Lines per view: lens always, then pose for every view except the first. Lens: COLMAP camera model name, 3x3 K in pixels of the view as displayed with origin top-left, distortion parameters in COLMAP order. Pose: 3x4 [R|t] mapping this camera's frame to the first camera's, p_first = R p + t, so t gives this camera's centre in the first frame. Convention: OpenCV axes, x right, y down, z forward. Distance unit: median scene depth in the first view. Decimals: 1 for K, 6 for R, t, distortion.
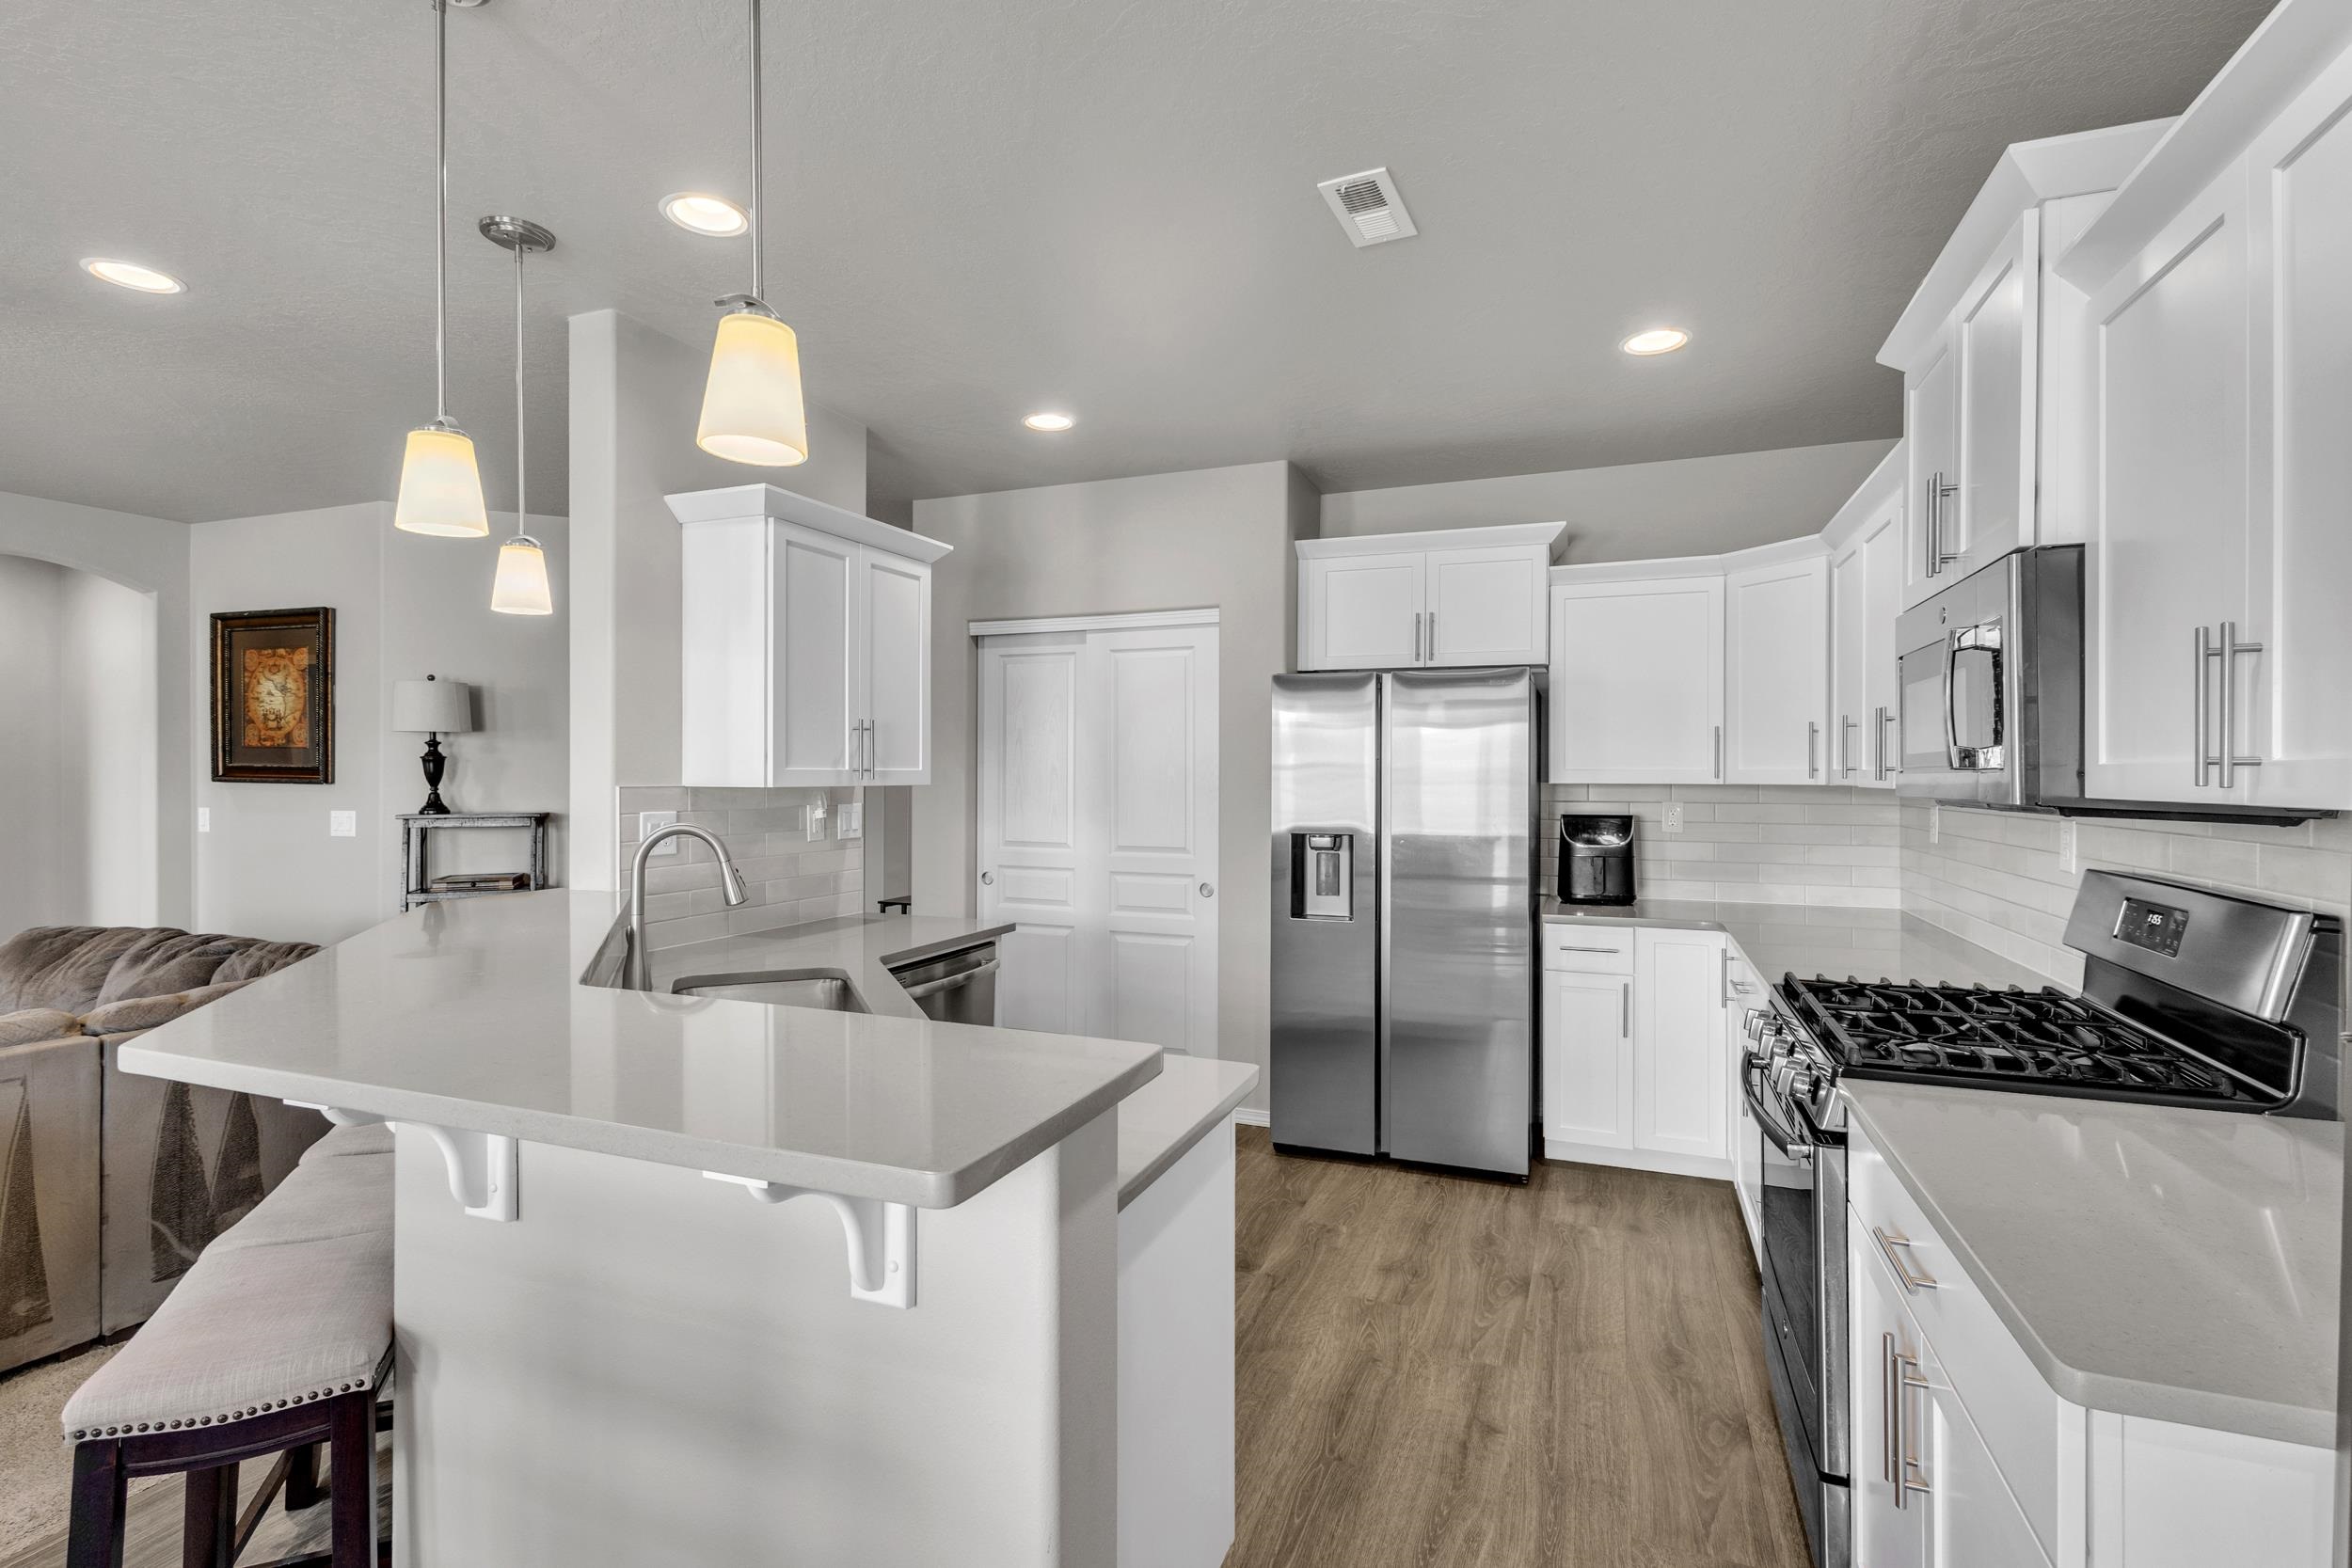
lens RADIAL K [[1095.6, 0, 1174.3], [0, 1095.6, 772.1], [0, 0, 1]] dist [0.013857, -0.003482]
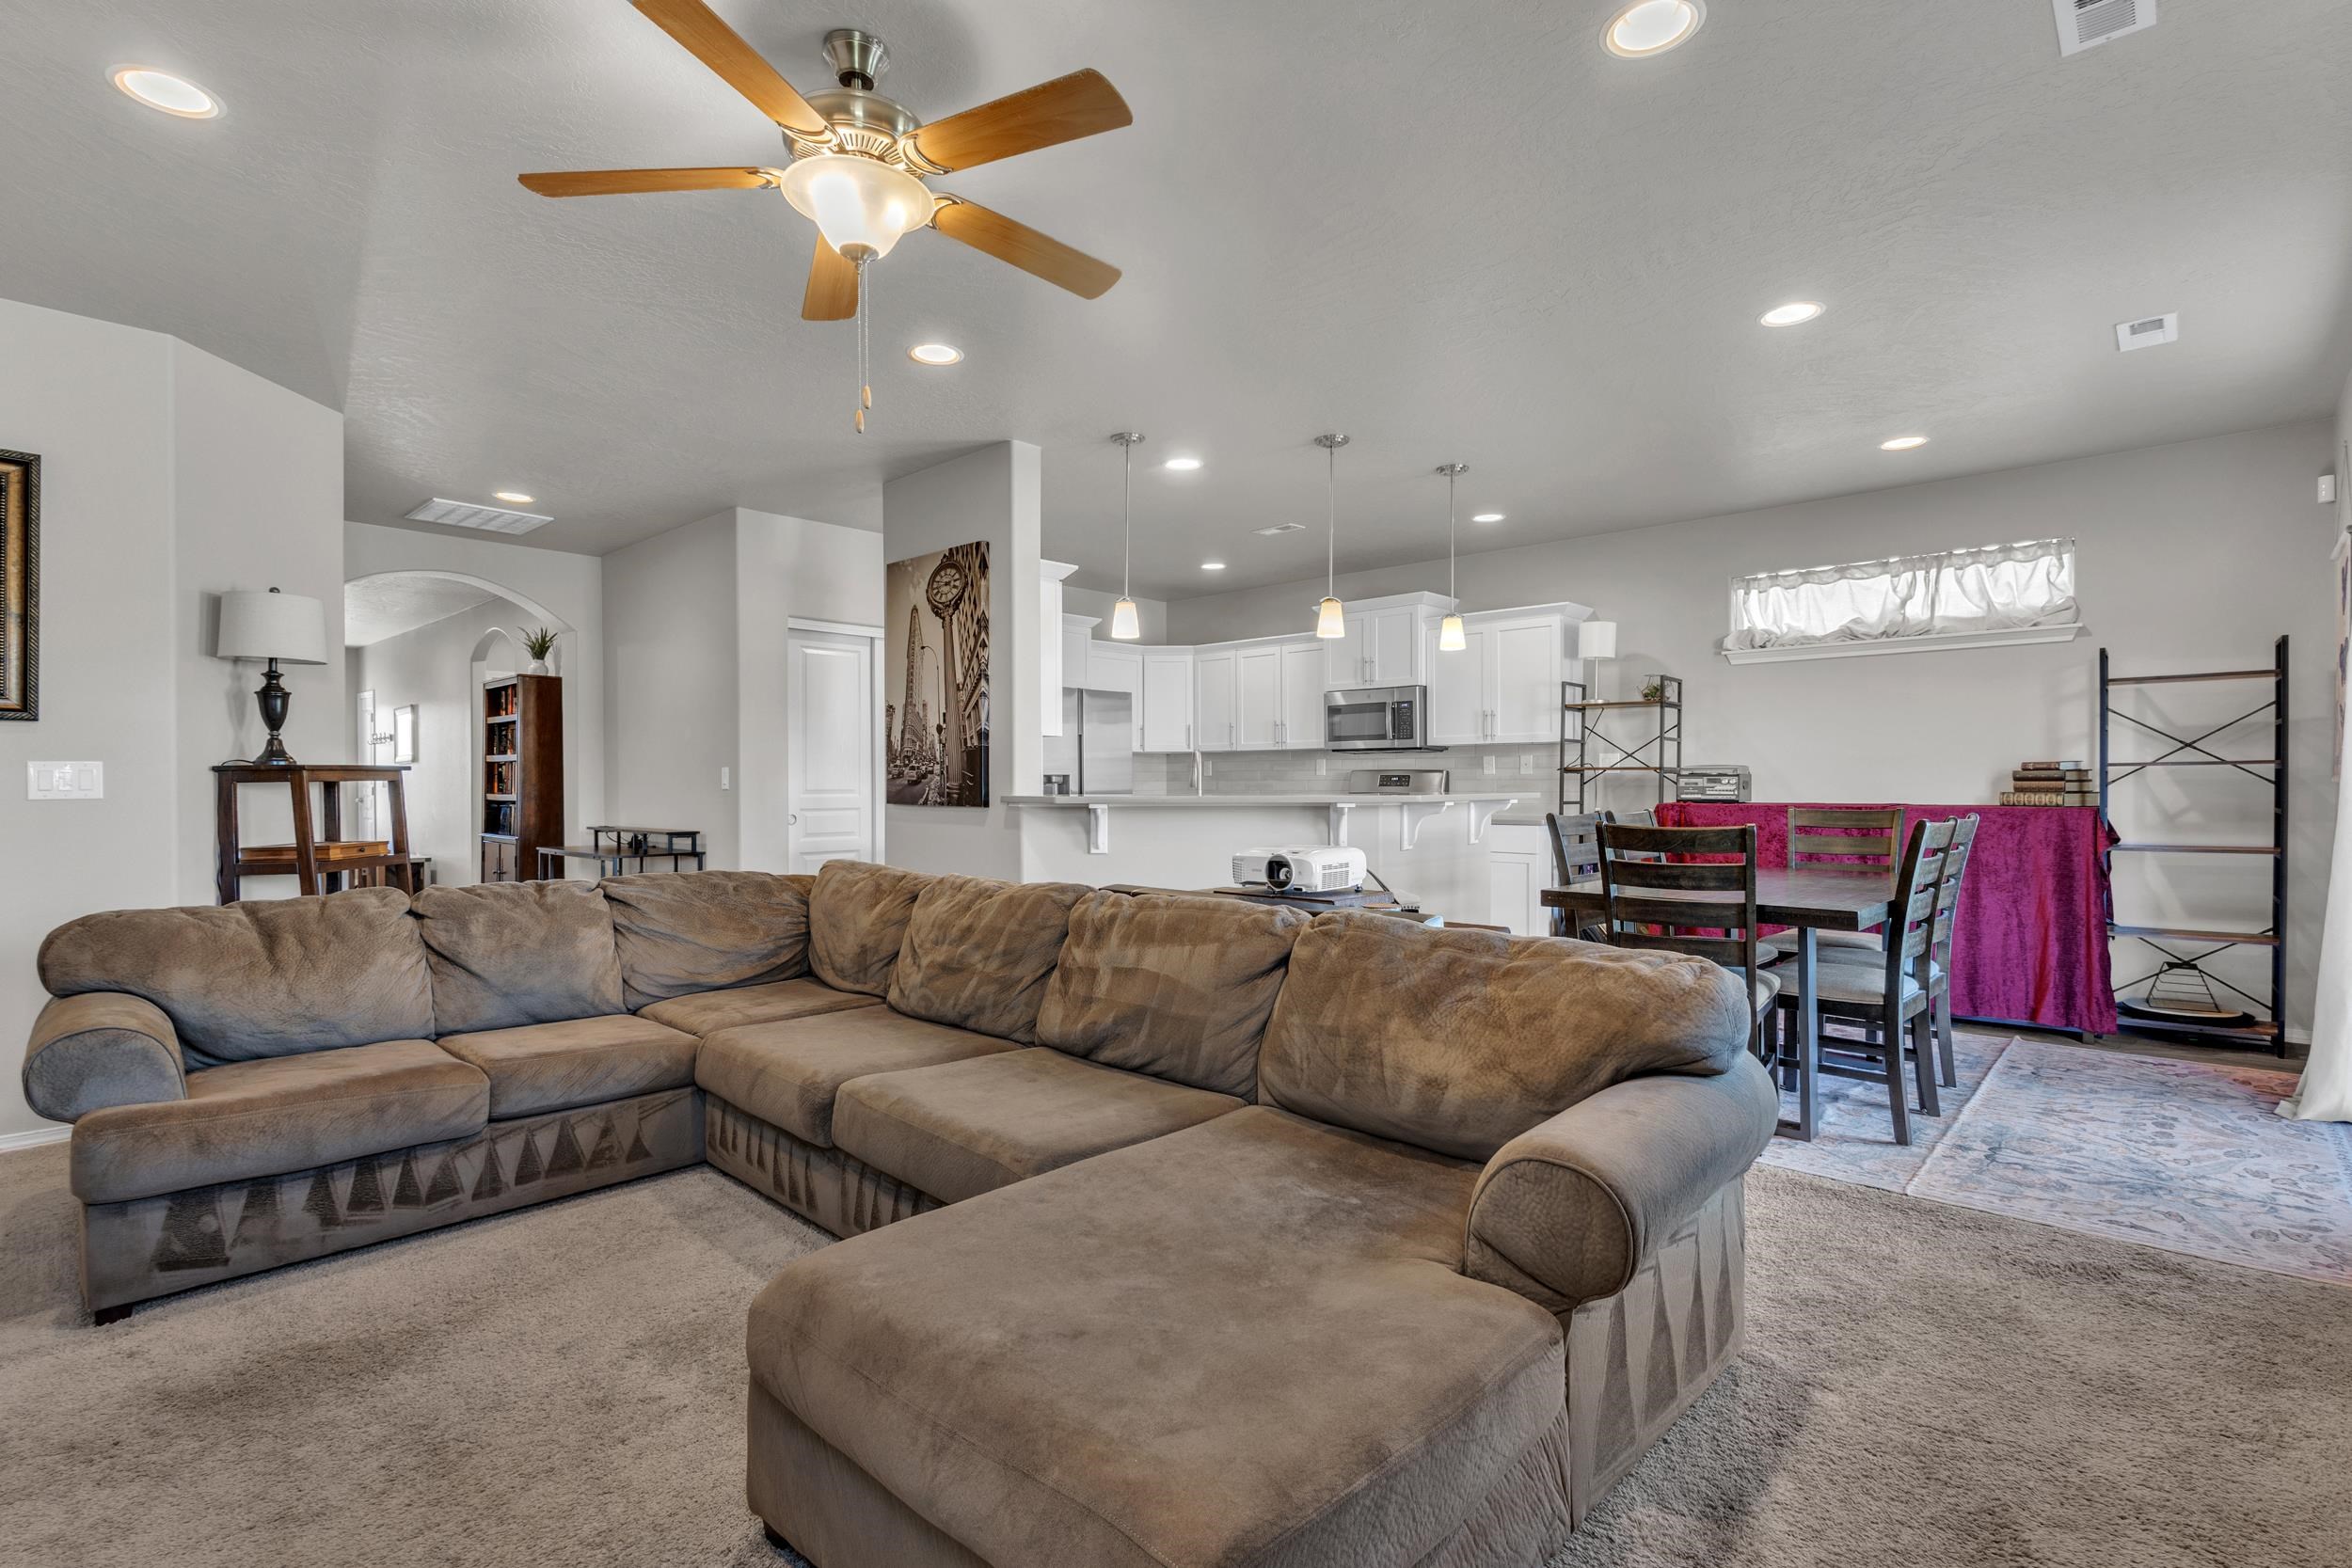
lens RADIAL K [[1081.6, 0, 1171.9], [0, 1081.6, 787.7], [0, 0, 1]] dist [0.006138, -0.000375]
pose [[0.362098, -0.010123, 0.932085, -1.488708], [0.002859, 0.999948, 0.009749, 0.061528], [-0.932136, -0.000865, 0.362108, 0.169032]]
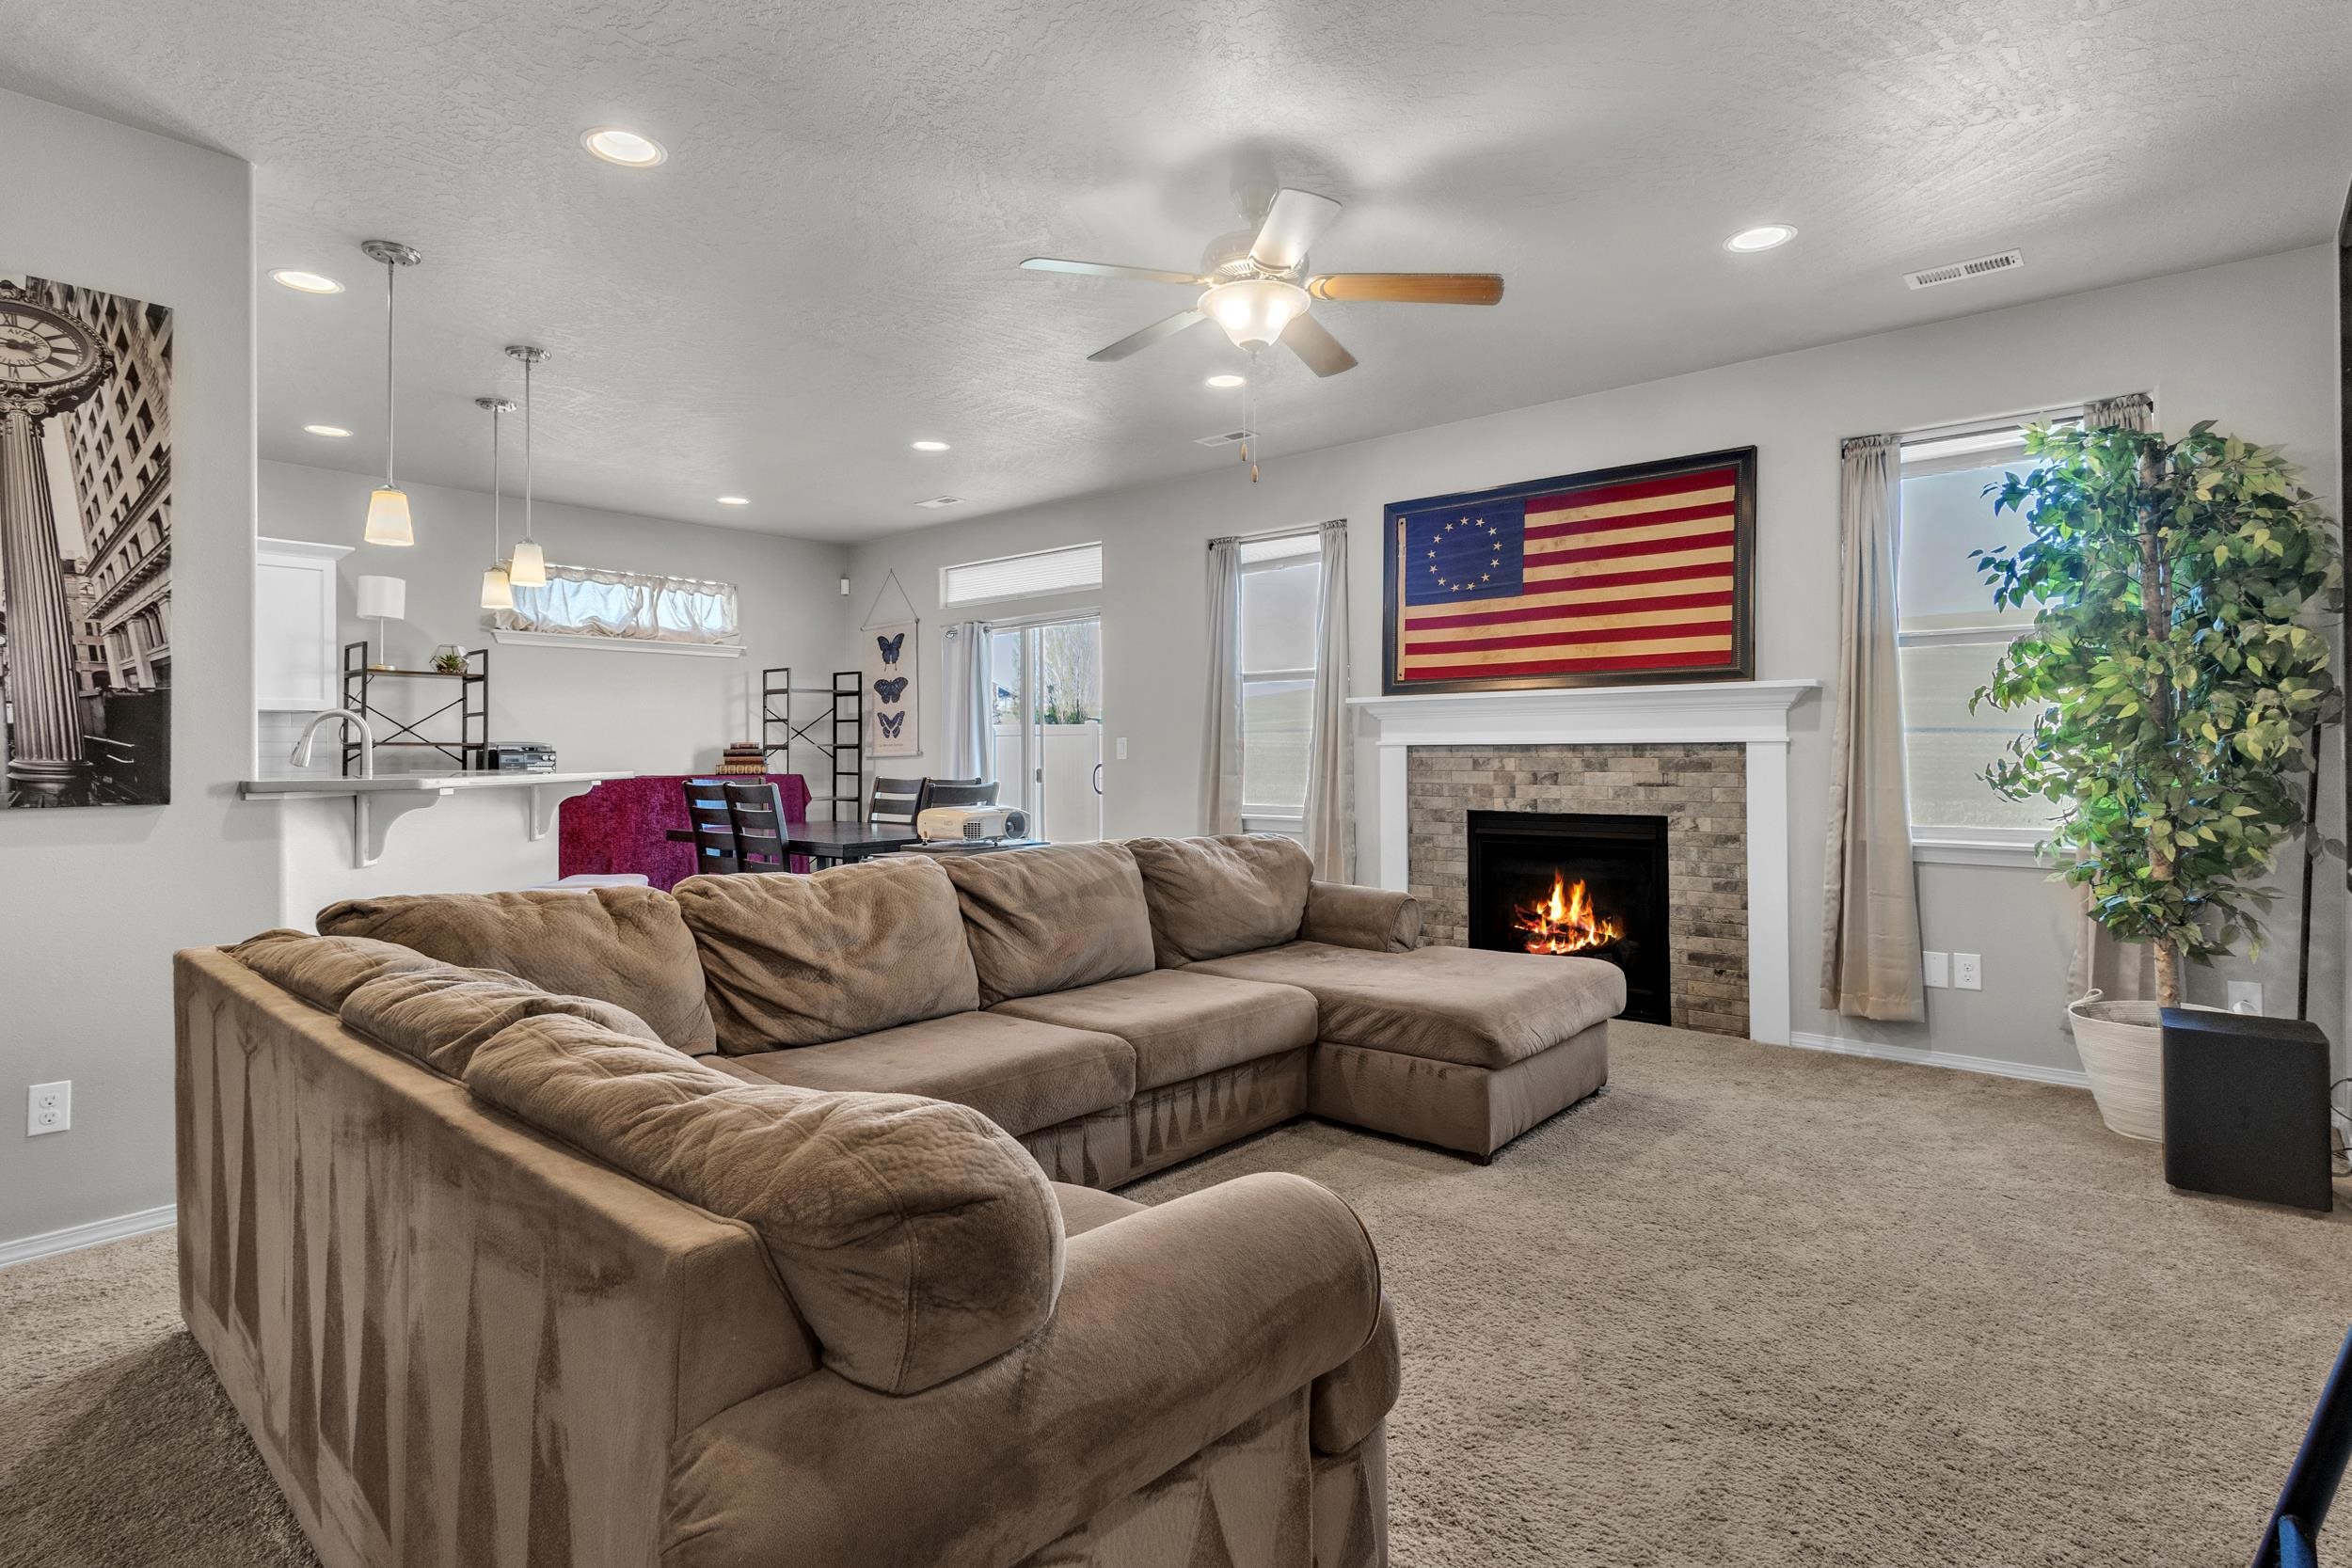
lens RADIAL K [[1164.5, 0, 1175.9], [0, 1164.5, 774.4], [0, 0, 1]] dist [-0.003707, -0.000301]
pose [[-0.944416, -0.003002, 0.328738, -1.235841], [0.003081, 0.999834, 0.017982, 0.065942], [-0.328737, 0.017995, -0.944250, 1.267527]]
